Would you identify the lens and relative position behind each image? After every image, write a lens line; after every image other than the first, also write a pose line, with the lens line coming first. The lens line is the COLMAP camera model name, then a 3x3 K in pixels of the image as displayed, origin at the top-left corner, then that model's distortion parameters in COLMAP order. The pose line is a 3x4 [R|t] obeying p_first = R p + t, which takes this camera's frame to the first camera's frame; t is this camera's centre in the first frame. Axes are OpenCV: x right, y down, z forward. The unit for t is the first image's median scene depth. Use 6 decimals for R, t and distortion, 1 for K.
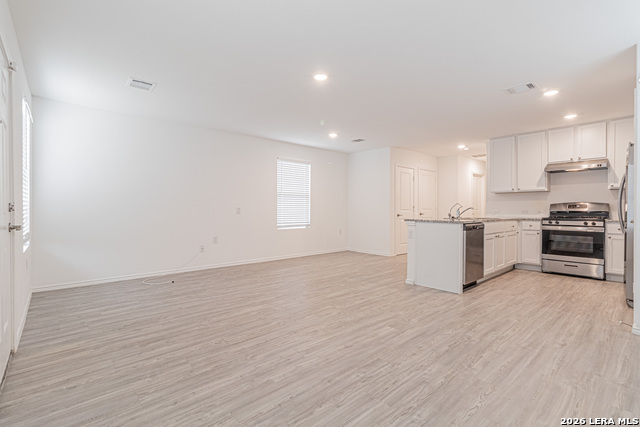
lens RADIAL K [[297.9, 0, 322.9], [0, 297.9, 210.8], [0, 0, 1]] dist [0.004169, 0.000352]
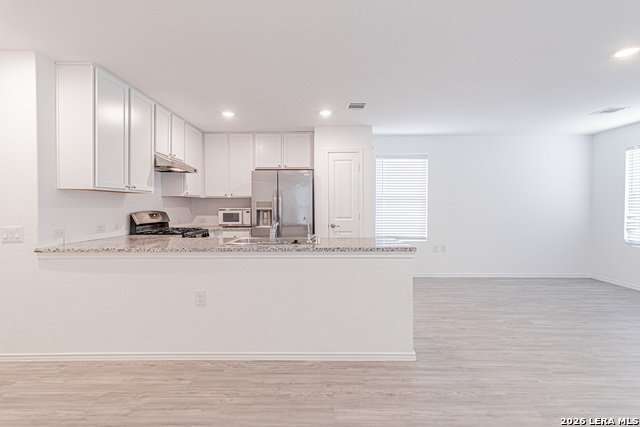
lens RADIAL K [[299.7, 0, 317.3], [0, 299.7, 211.6], [0, 0, 1]] dist [0.004811, 0.000674]
pose [[-0.736294, -0.015169, 0.676492, 0.033137], [0.000743, 0.999730, 0.023225, -0.052242], [-0.676662, 0.017603, -0.736083, 1.523408]]
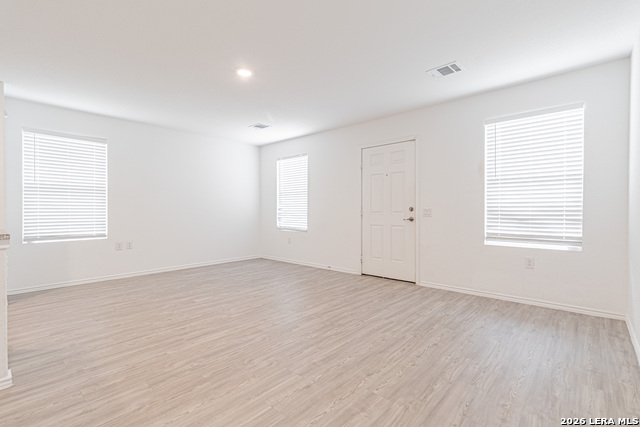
lens RADIAL K [[297.9, 0, 322.9], [0, 297.9, 210.8], [0, 0, 1]] dist [0.004169, 0.000352]
pose [[-0.994126, 0.000324, -0.108228, -0.113428], [-0.000336, 0.999981, 0.006083, -0.007627], [0.108228, 0.006083, -0.994107, 1.451251]]
